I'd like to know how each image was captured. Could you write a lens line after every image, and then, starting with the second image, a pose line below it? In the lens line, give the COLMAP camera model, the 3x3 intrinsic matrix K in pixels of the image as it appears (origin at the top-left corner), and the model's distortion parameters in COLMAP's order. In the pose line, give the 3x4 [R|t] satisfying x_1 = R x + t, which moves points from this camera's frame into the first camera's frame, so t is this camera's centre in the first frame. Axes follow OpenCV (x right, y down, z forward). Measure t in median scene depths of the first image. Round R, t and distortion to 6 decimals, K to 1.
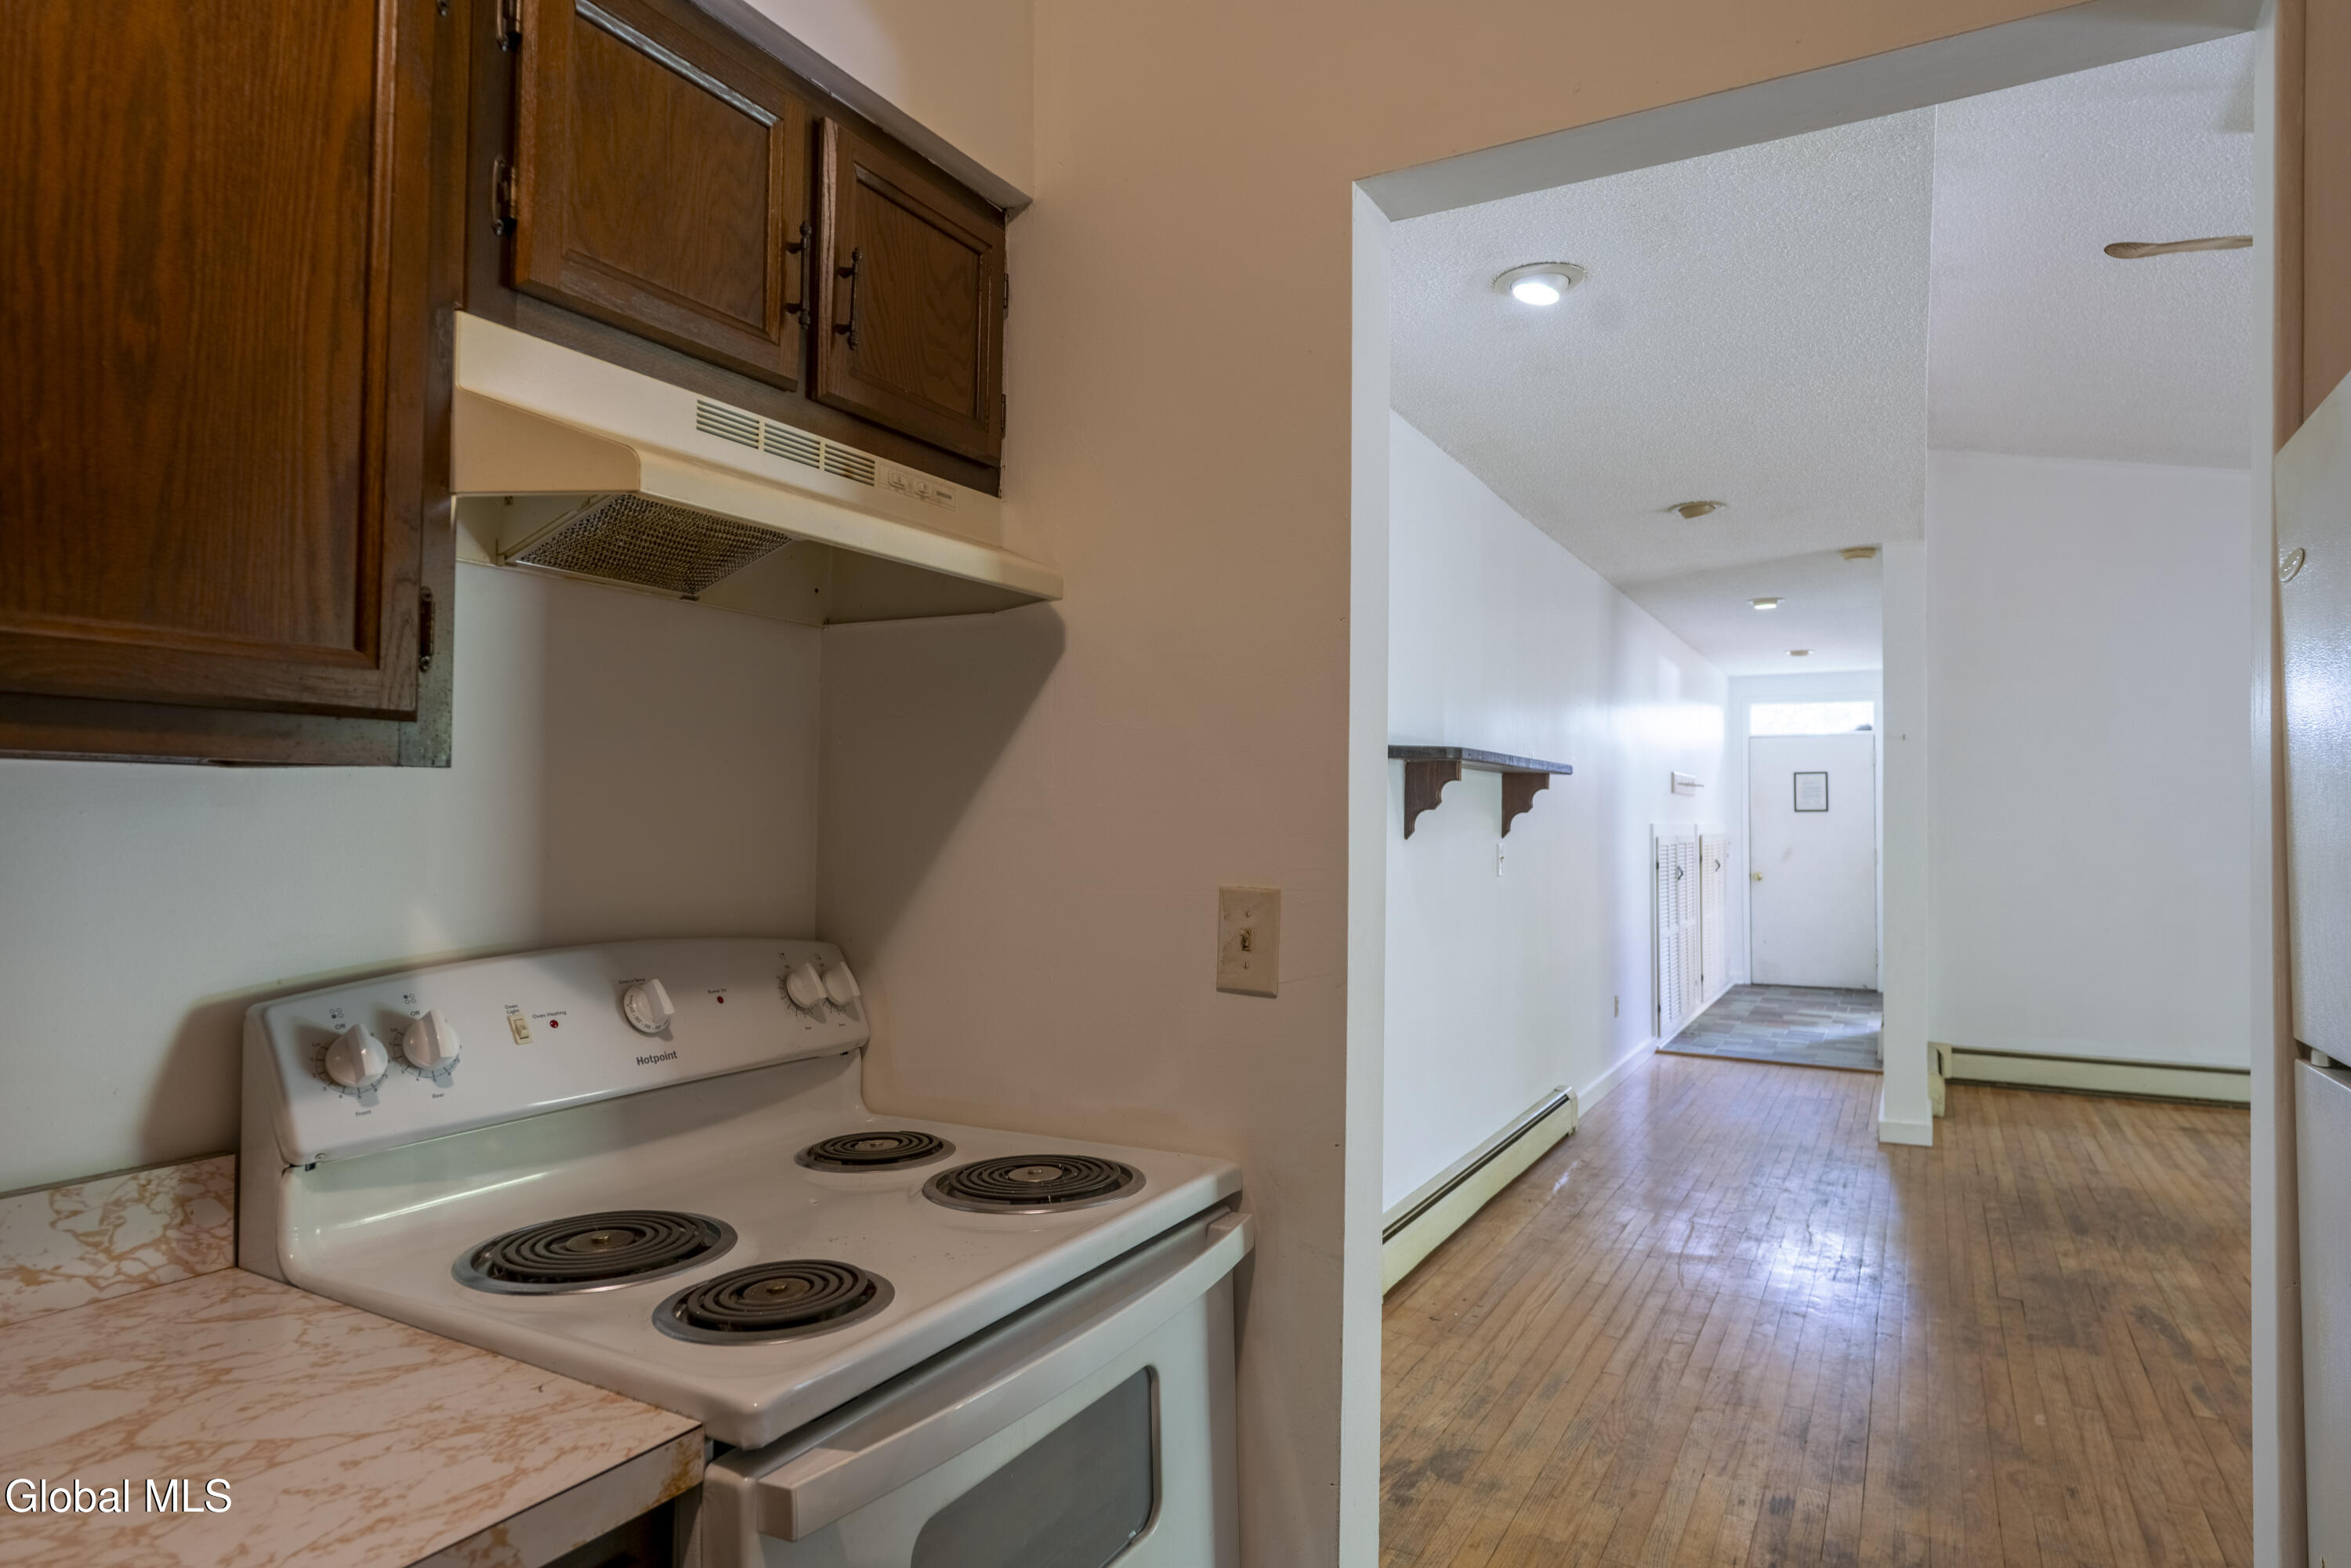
lens RADIAL K [[1358.1, 0, 1170.1], [0, 1358.1, 783.8], [0, 0, 1]] dist [0.001477, 0.000489]
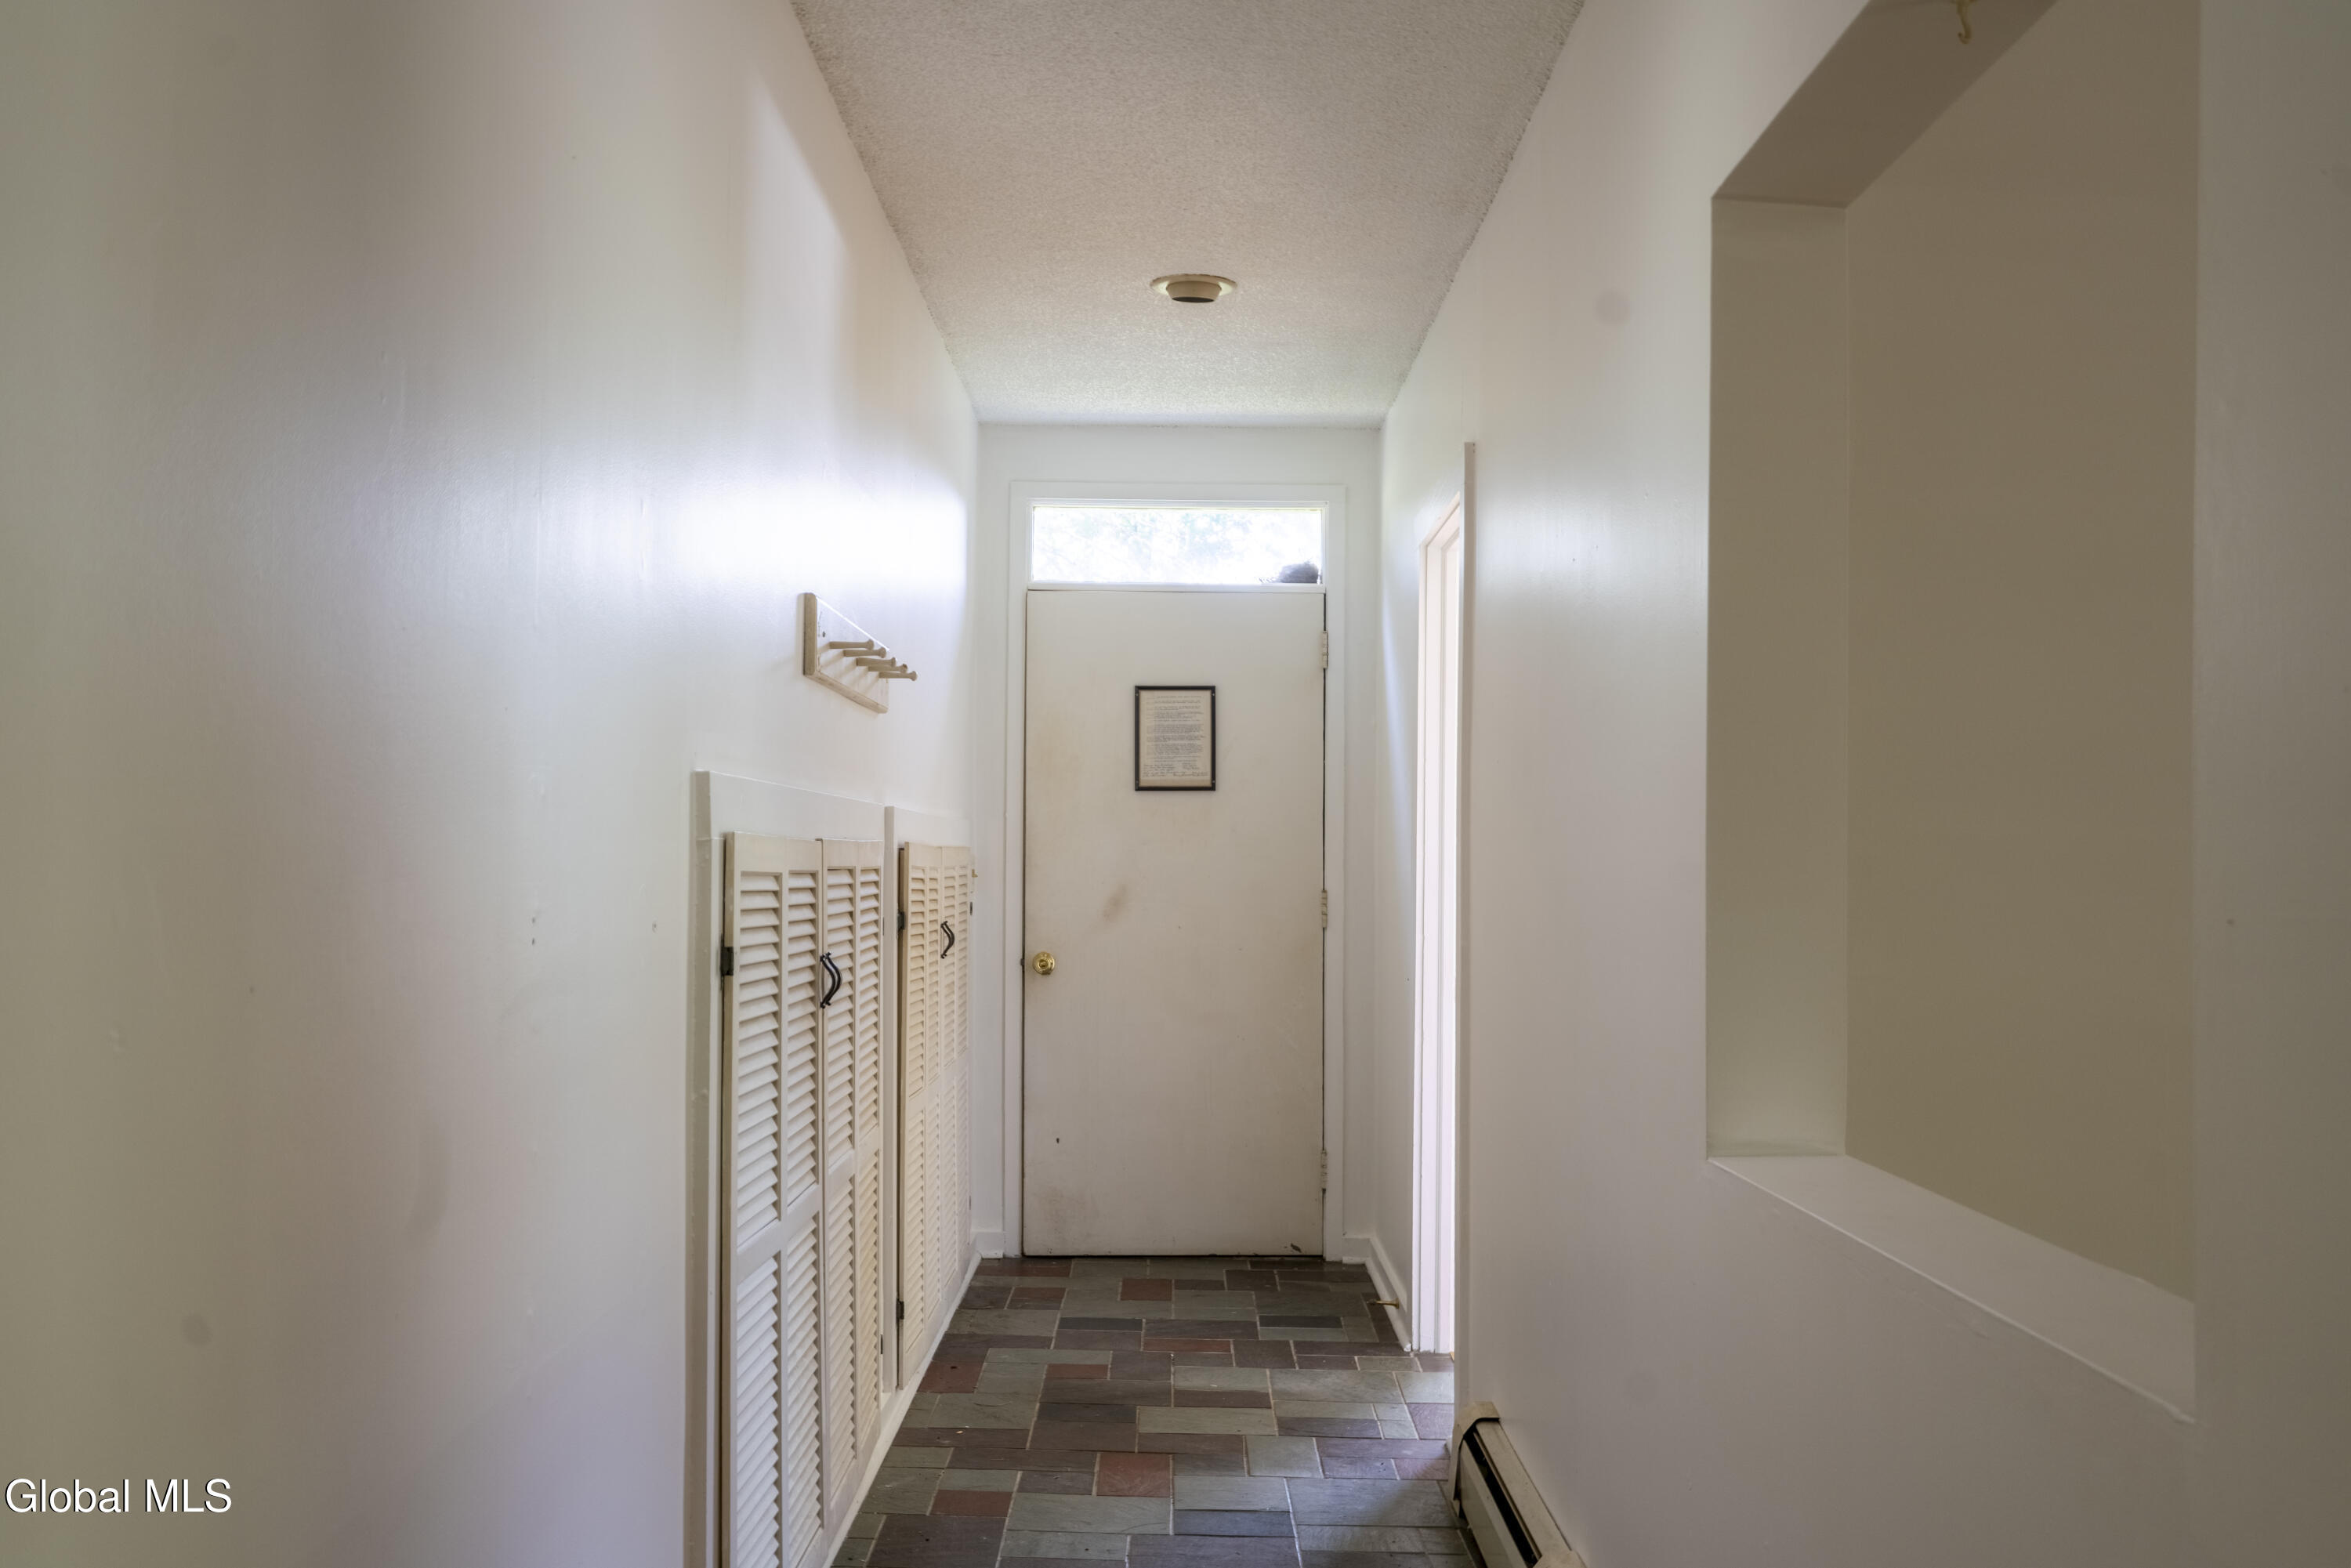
lens RADIAL K [[2181.9, 0, 1173.6], [0, 2181.9, 788.1], [0, 0, 1]] dist [-0.014106, 0.000000]
pose [[0.877700, 0.015739, 0.478952, 0.187149], [-0.014405, 0.999875, -0.006461, 0.024516], [-0.478994, -0.001228, 0.877817, 0.483512]]
